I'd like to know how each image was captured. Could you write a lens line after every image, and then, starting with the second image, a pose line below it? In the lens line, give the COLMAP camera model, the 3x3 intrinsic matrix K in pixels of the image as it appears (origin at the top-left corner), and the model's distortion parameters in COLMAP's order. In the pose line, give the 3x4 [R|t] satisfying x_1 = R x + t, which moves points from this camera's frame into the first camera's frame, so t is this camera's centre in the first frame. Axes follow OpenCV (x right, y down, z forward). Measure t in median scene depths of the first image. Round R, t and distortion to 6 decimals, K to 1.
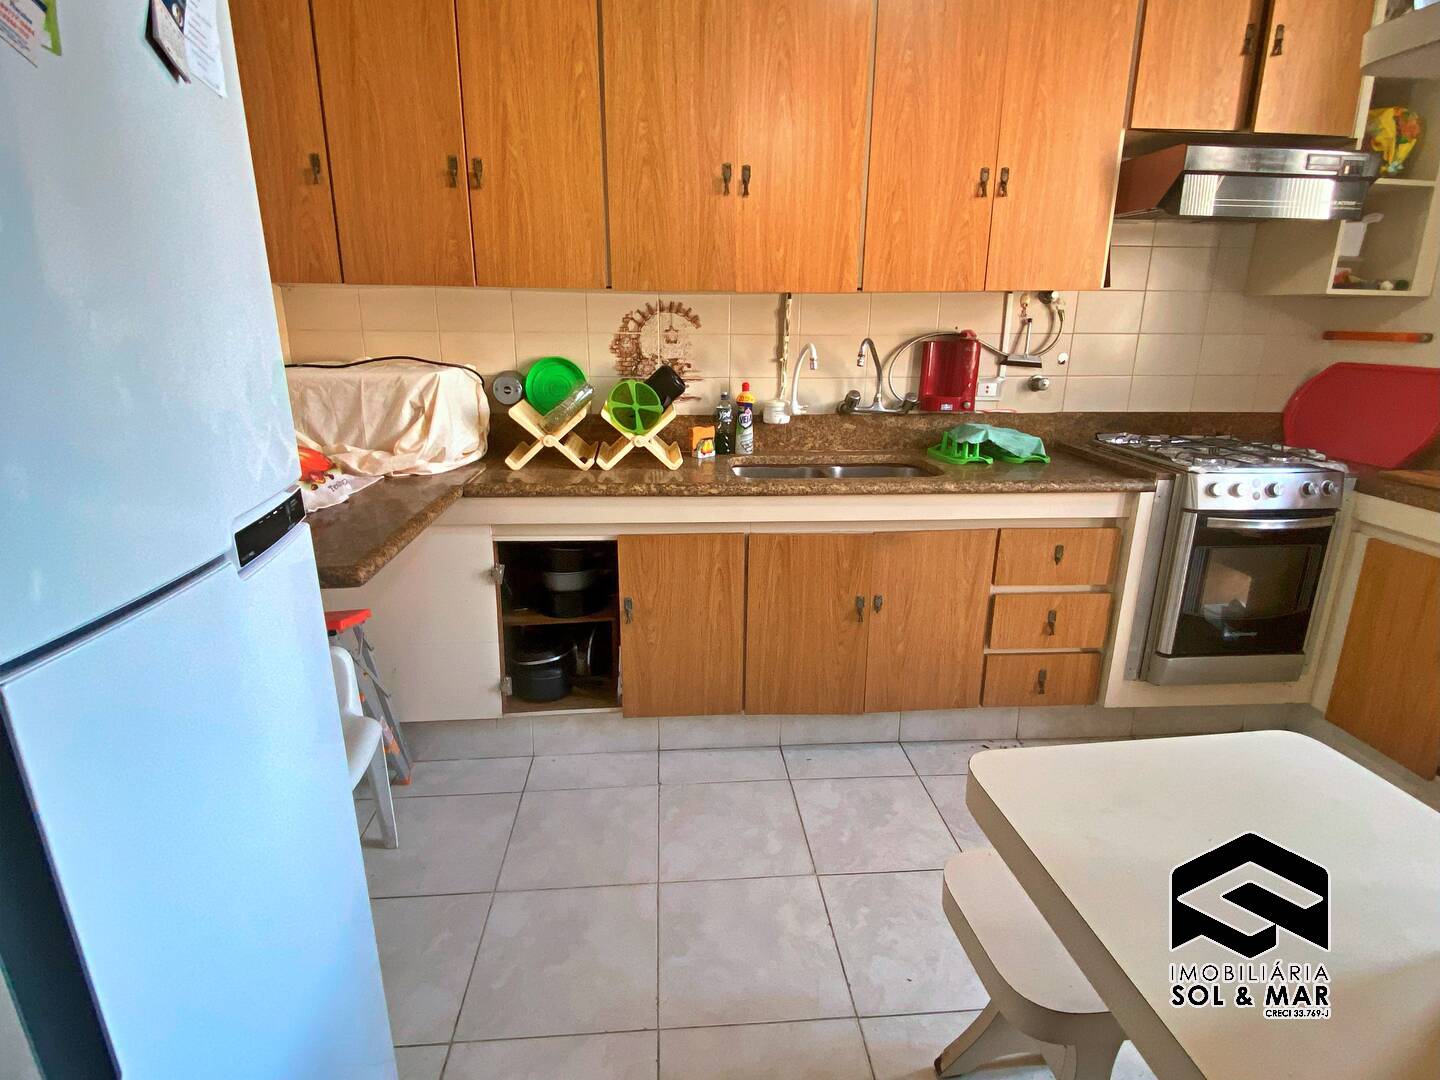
lens RADIAL K [[741.5, 0, 716.8], [0, 741.5, 531.8], [0, 0, 1]] dist [0.073874, -0.075127]
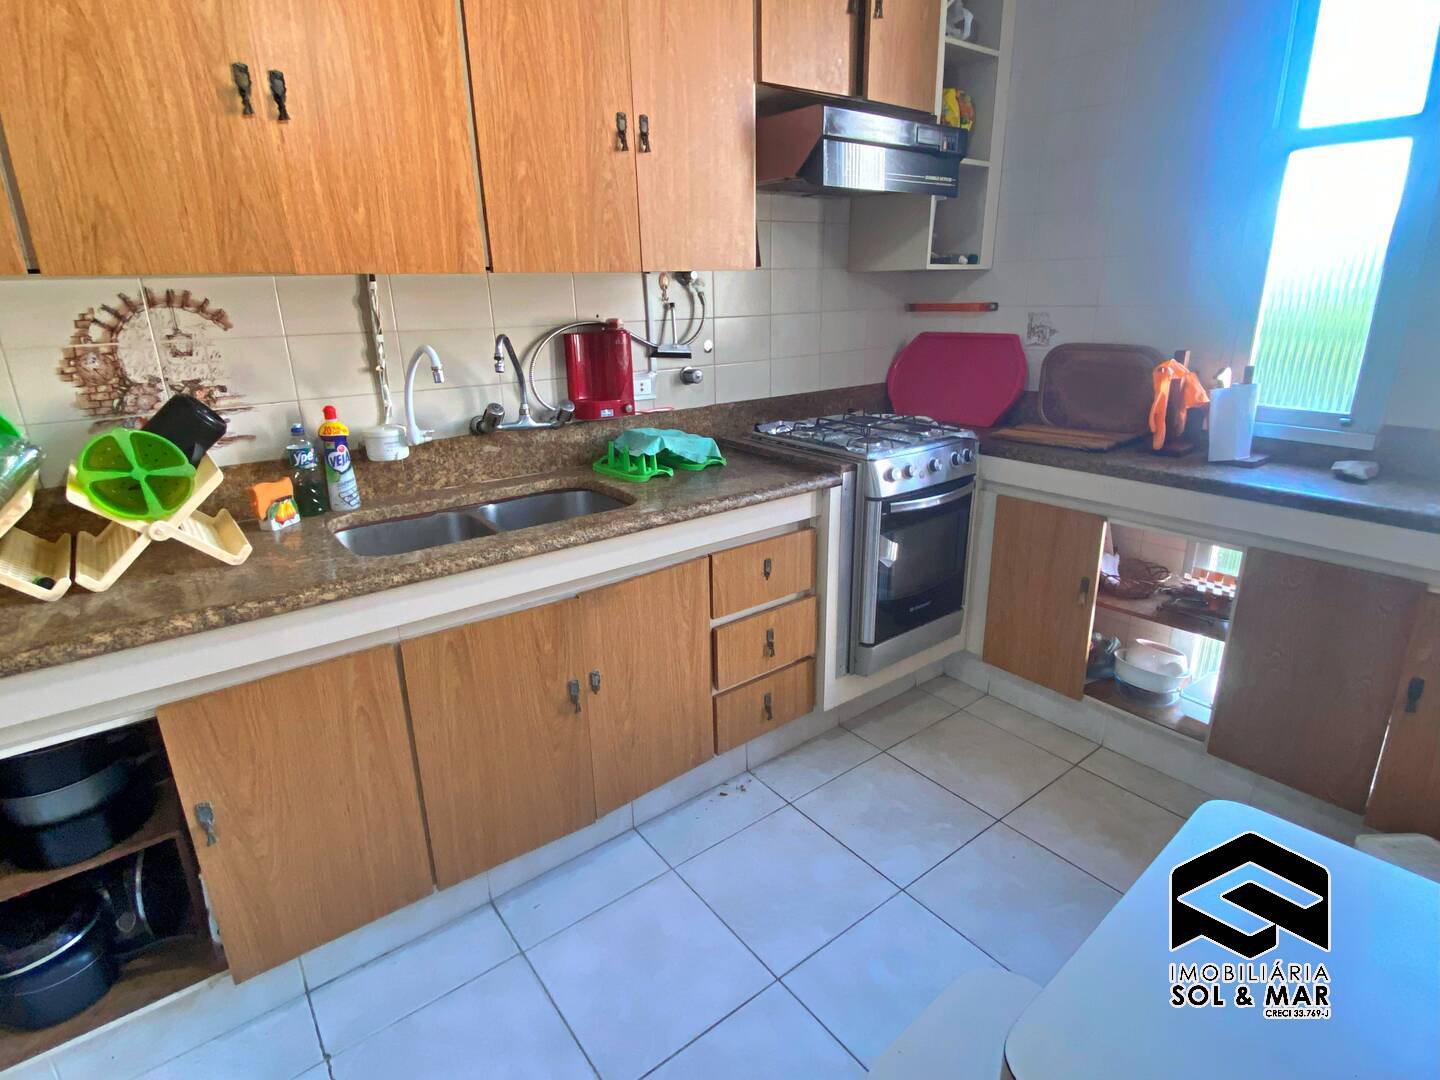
lens RADIAL K [[741.5, 0, 716.8], [0, 741.5, 531.8], [0, 0, 1]] dist [0.073874, -0.075127]
pose [[0.839461, -0.189123, 0.509448, -0.038588], [0.172594, 0.981735, 0.080052, -0.092240], [-0.515283, 0.020727, 0.856770, 0.262485]]
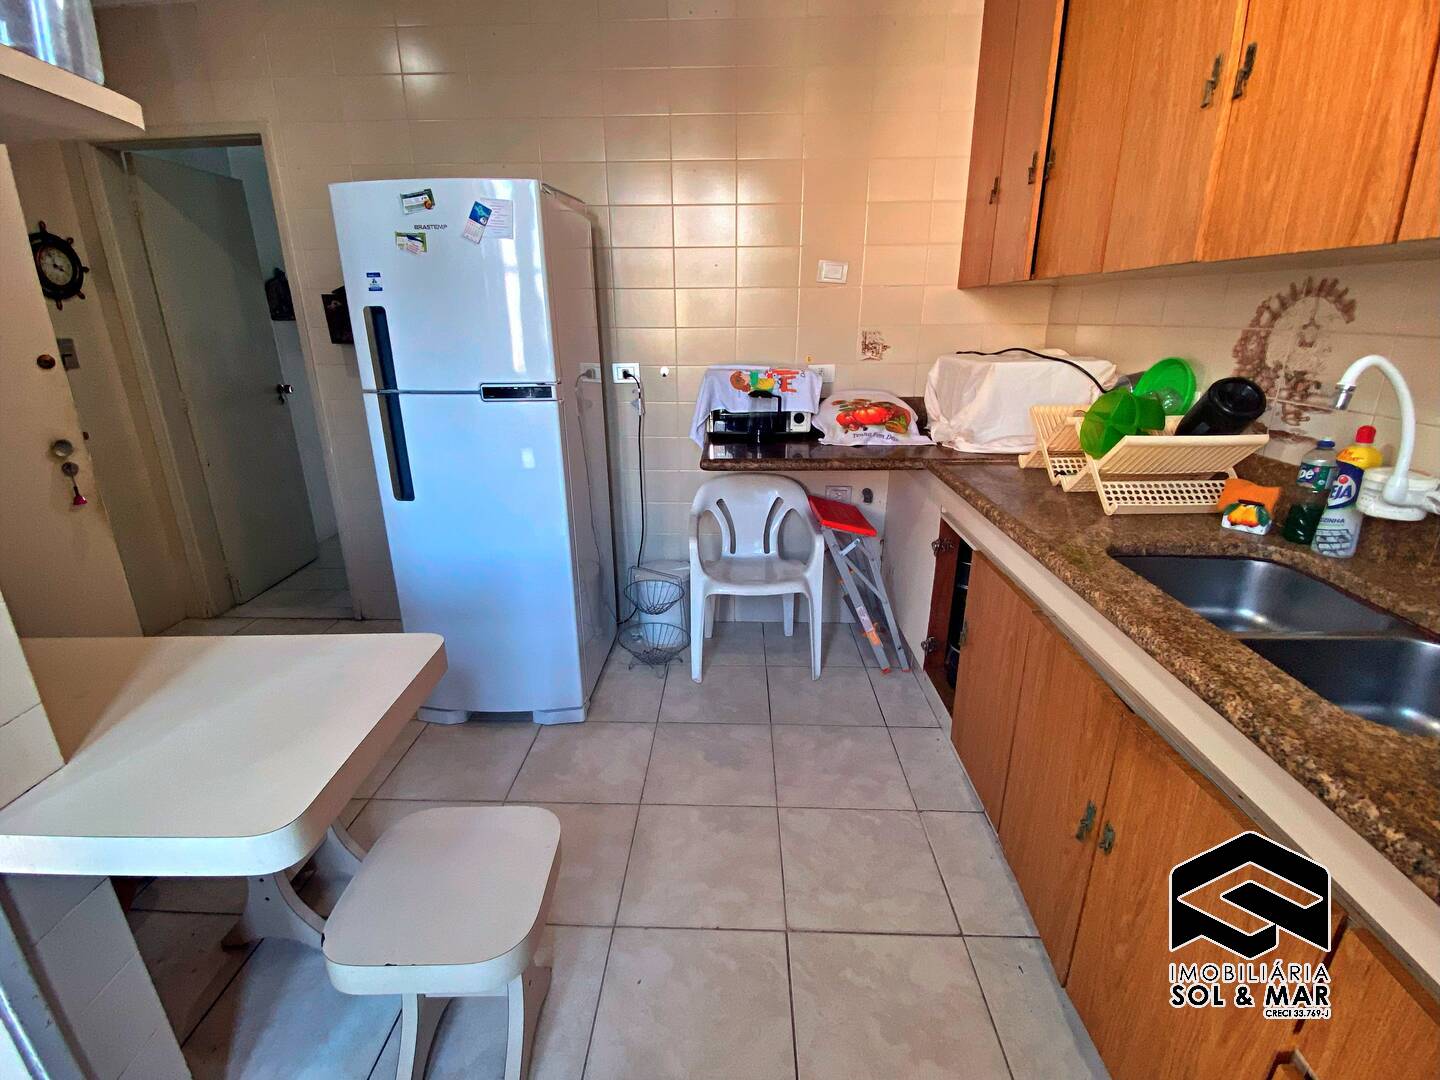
lens RADIAL K [[657.2, 0, 717.4], [0, 657.2, 536.2], [0, 0, 1]] dist [0.040879, -0.028648]
pose [[-0.111291, 0.309975, -0.944209, 0.617054], [-0.263099, 0.907020, 0.328777, -0.180989], [0.958328, 0.285010, -0.019389, 0.649830]]
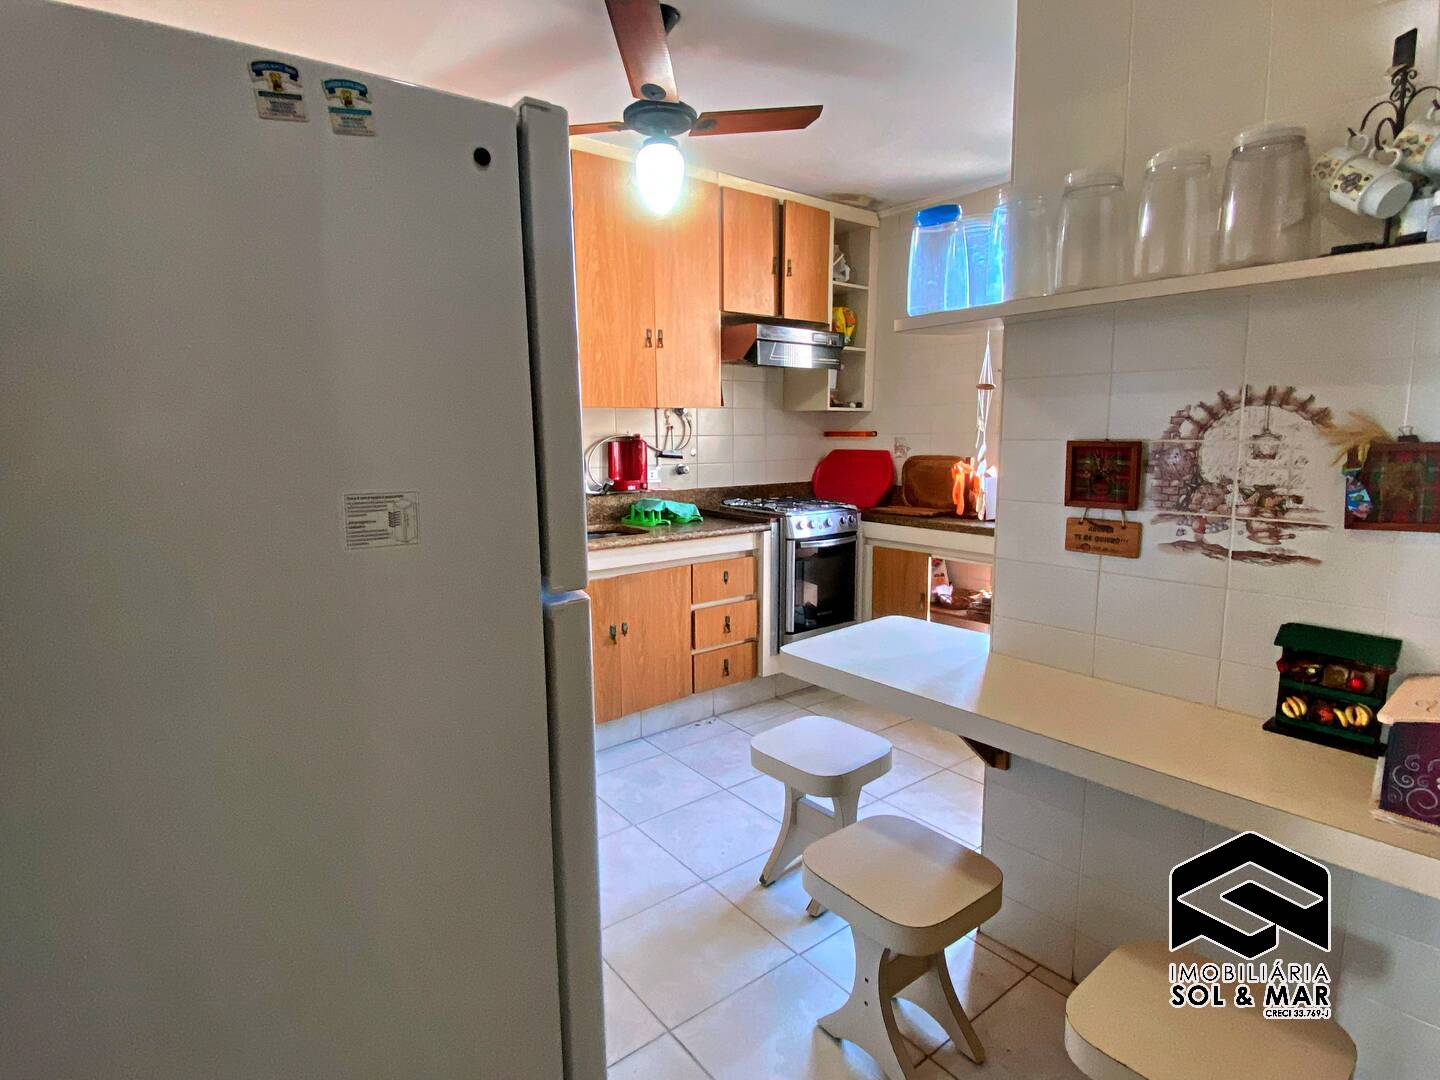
lens RADIAL K [[728.6, 0, 715.7], [0, 728.6, 535.8], [0, 0, 1]] dist [0.073092, 0.000061]
pose [[0.832994, -0.089087, 0.546063, -0.343136], [0.160243, 0.983498, -0.083991, 0.065580], [-0.529569, 0.157467, 0.833523, -0.214334]]
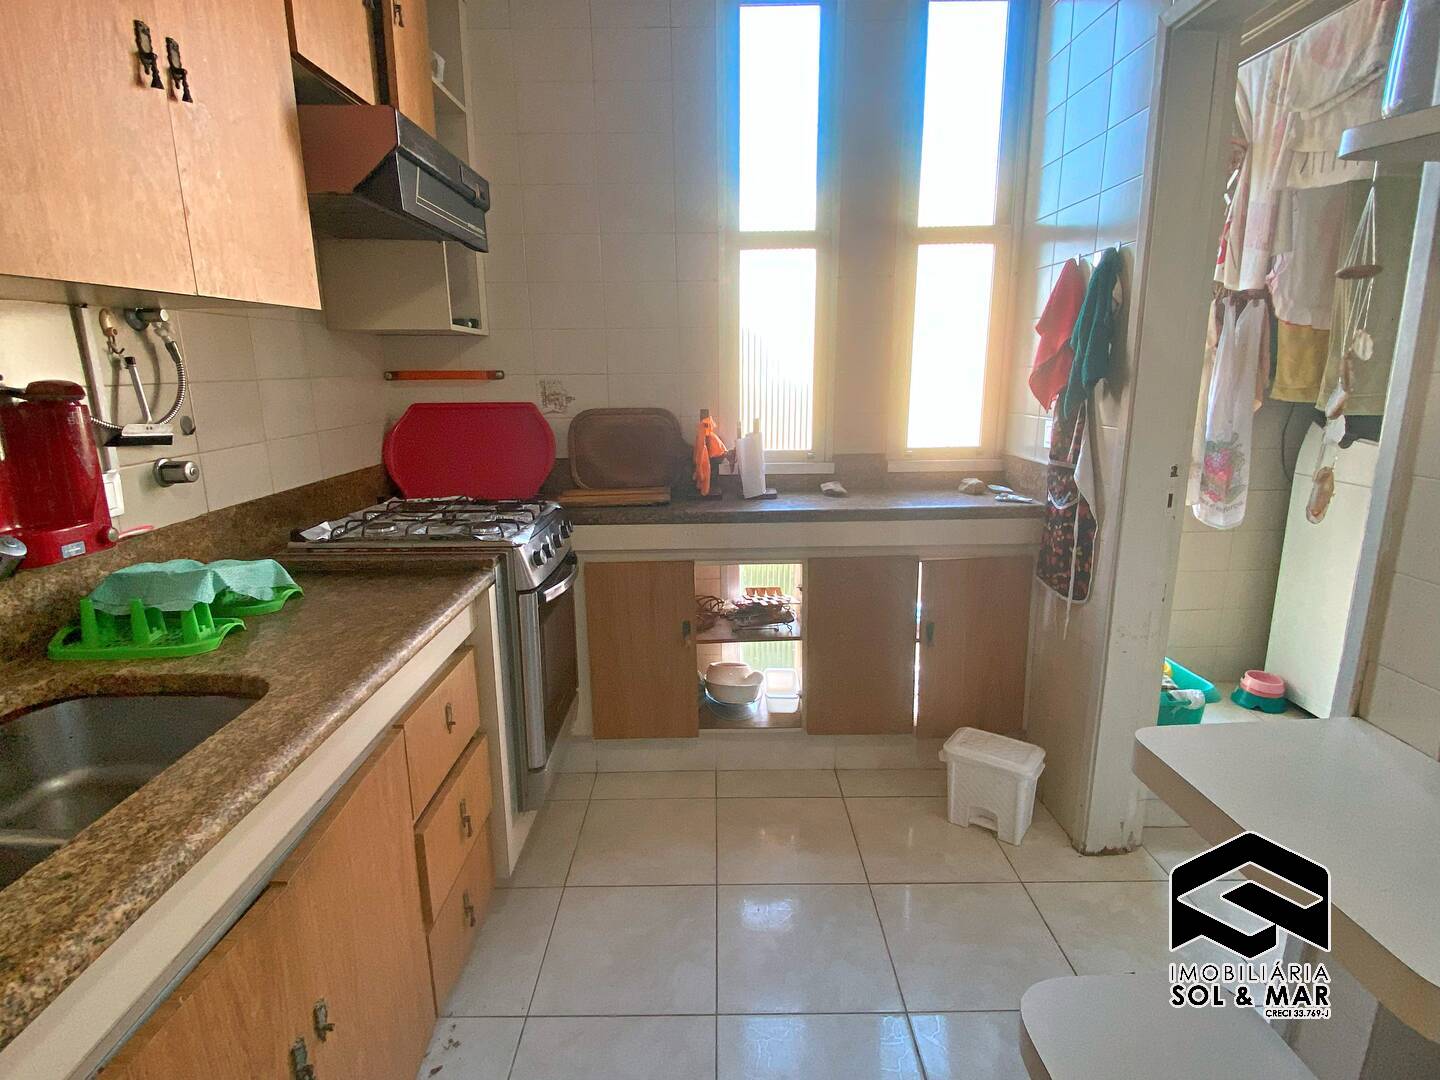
lens RADIAL K [[741.2, 0, 719.1], [0, 741.2, 535.2], [0, 0, 1]] dist [0.044966, -0.035415]
pose [[0.071894, -0.229245, 0.970710, -0.109592], [0.283354, 0.937824, 0.200493, -0.173658], [-0.956317, 0.260640, 0.132381, 0.636658]]
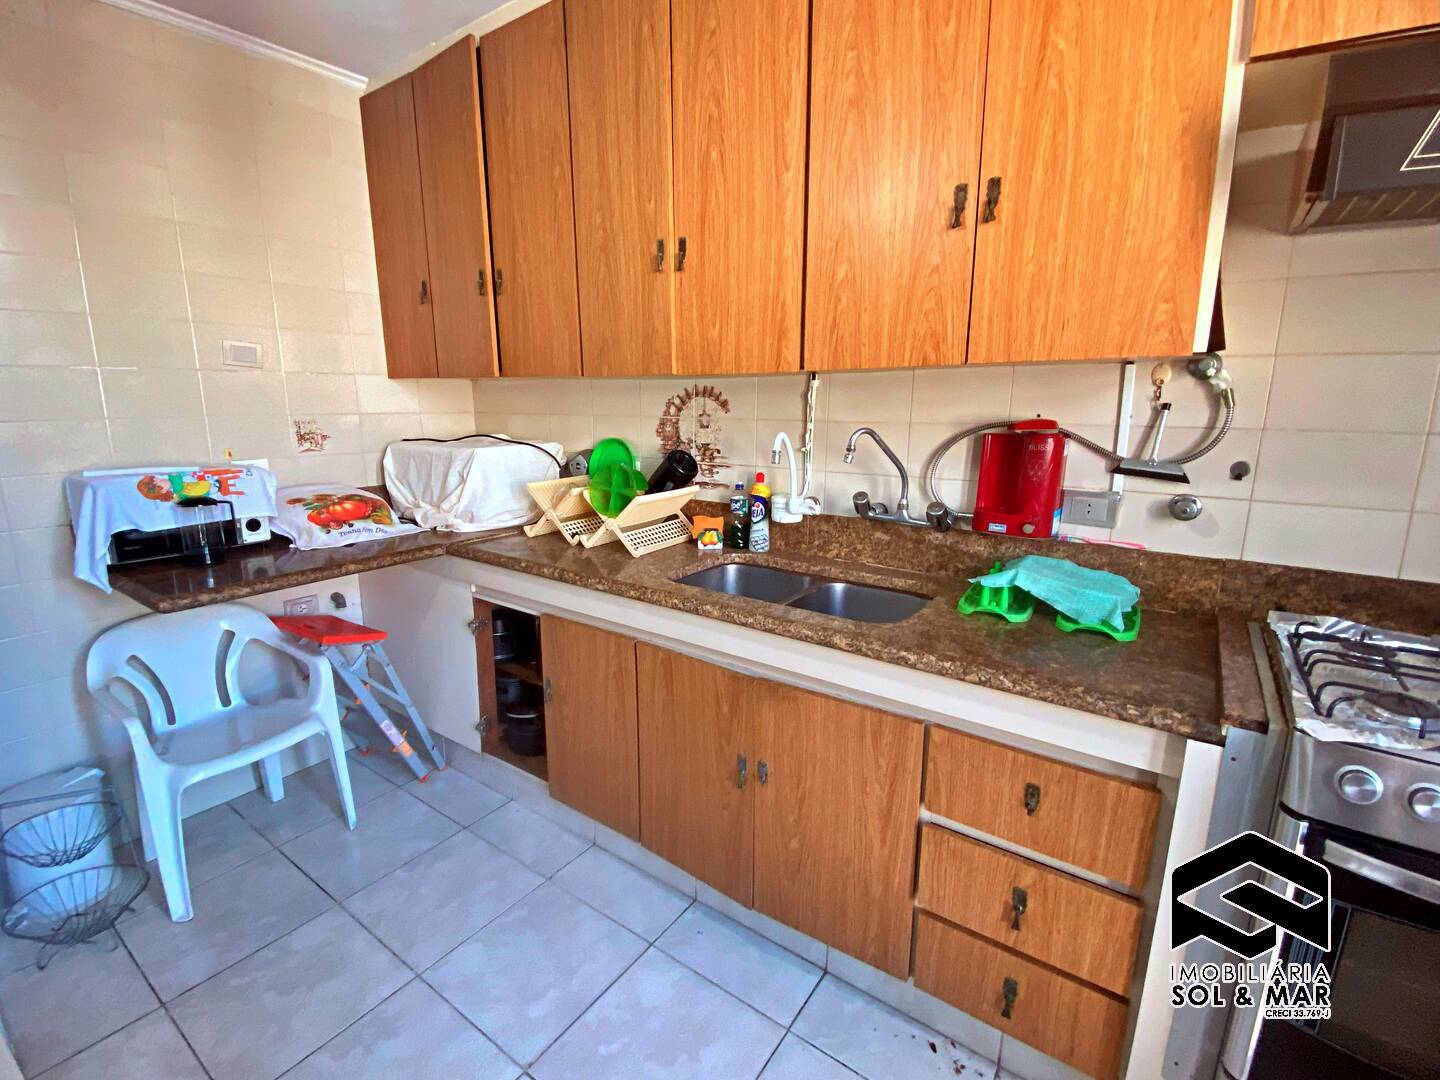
lens RADIAL K [[645.2, 0, 723.2], [0, 645.2, 536.6], [0, 0, 1]] dist [0.054816, -0.044620]
pose [[0.770320, 0.128543, -0.624567, 0.548498], [-0.170818, 0.985271, -0.007901, -0.123616], [0.614352, 0.112774, 0.780932, 0.416035]]
